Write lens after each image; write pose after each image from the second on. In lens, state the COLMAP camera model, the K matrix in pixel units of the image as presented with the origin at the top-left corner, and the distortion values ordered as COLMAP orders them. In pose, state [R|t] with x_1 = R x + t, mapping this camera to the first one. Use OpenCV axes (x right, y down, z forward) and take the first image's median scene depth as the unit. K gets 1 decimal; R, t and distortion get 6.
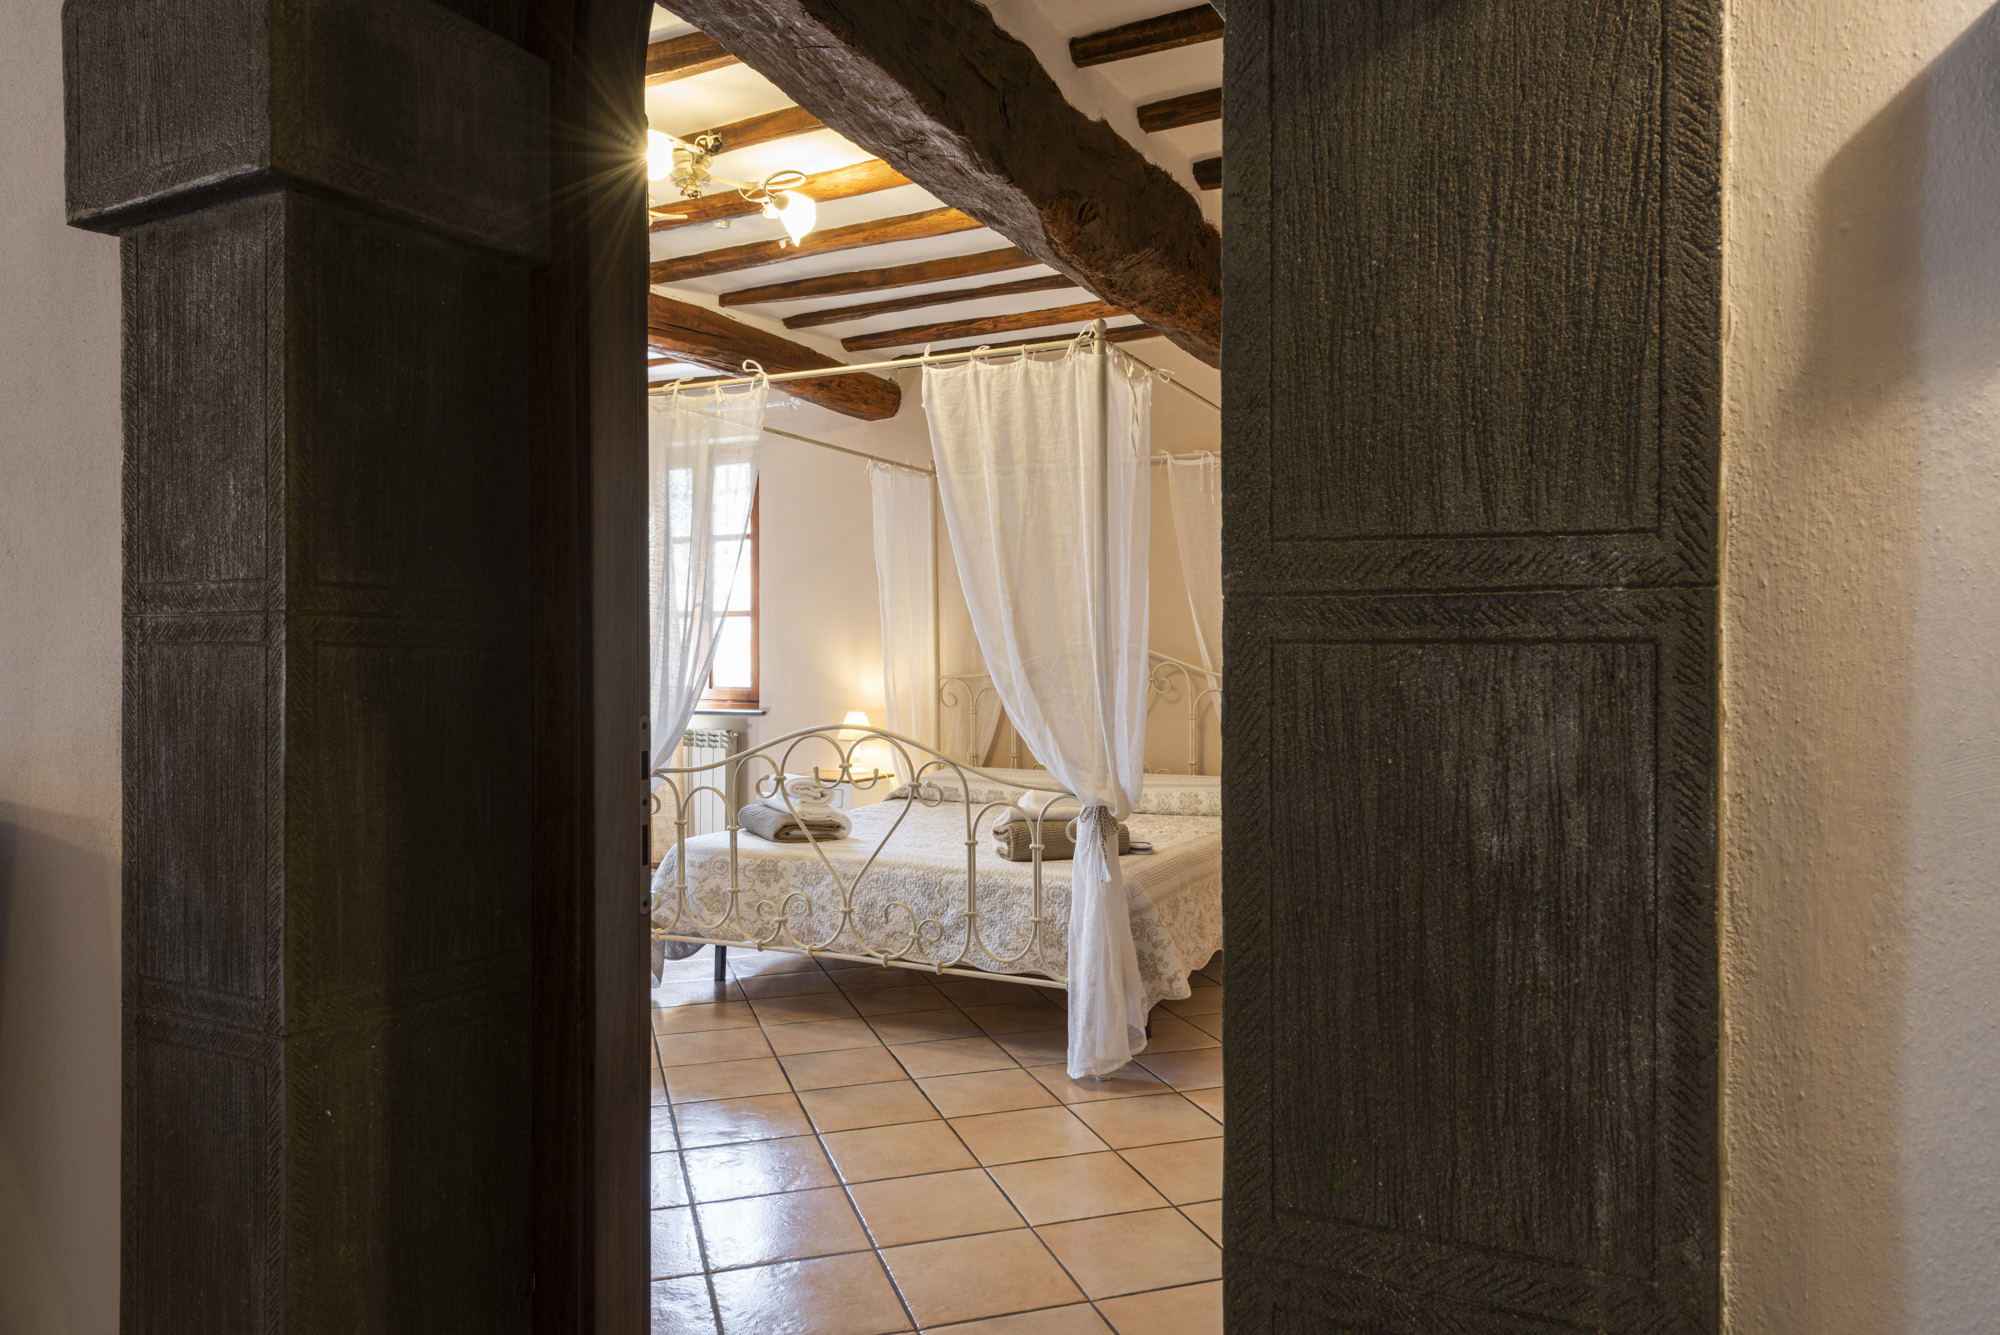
lens RADIAL K [[1311.3, 0, 1001.9], [0, 1311.3, 662.4], [0, 0, 1]] dist [0.034490, -0.040690]
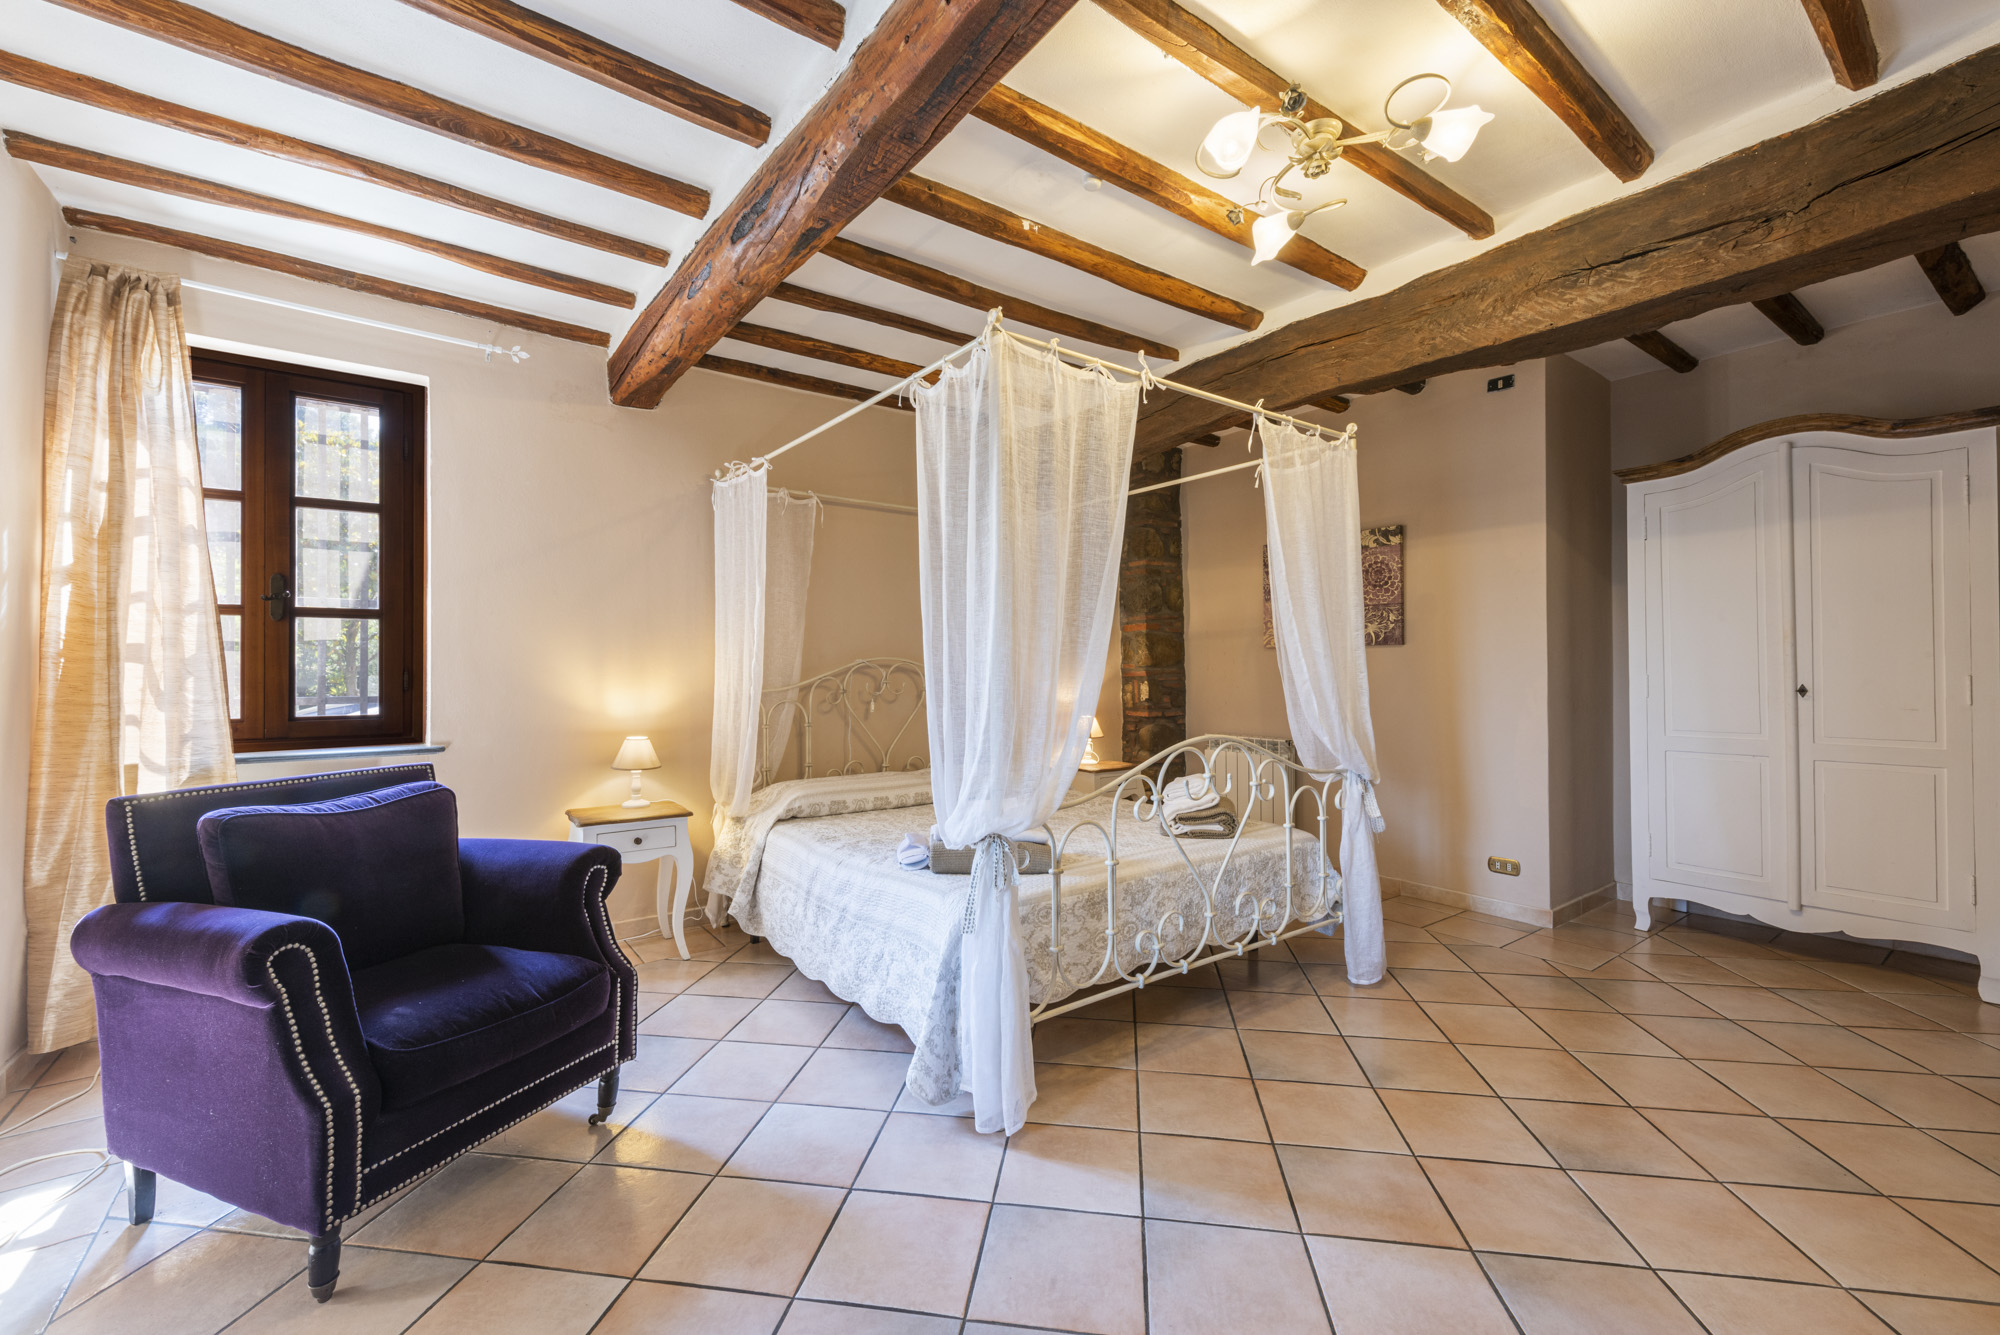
lens RADIAL K [[816.8, 0, 990.9], [0, 816.8, 662.9], [0, 0, 1]] dist [0.006575, -0.000278]
pose [[0.453208, 0.007244, 0.891375, -0.817798], [0.006881, 0.999909, -0.011625, -0.003858], [-0.891378, 0.011402, 0.453117, 0.907956]]
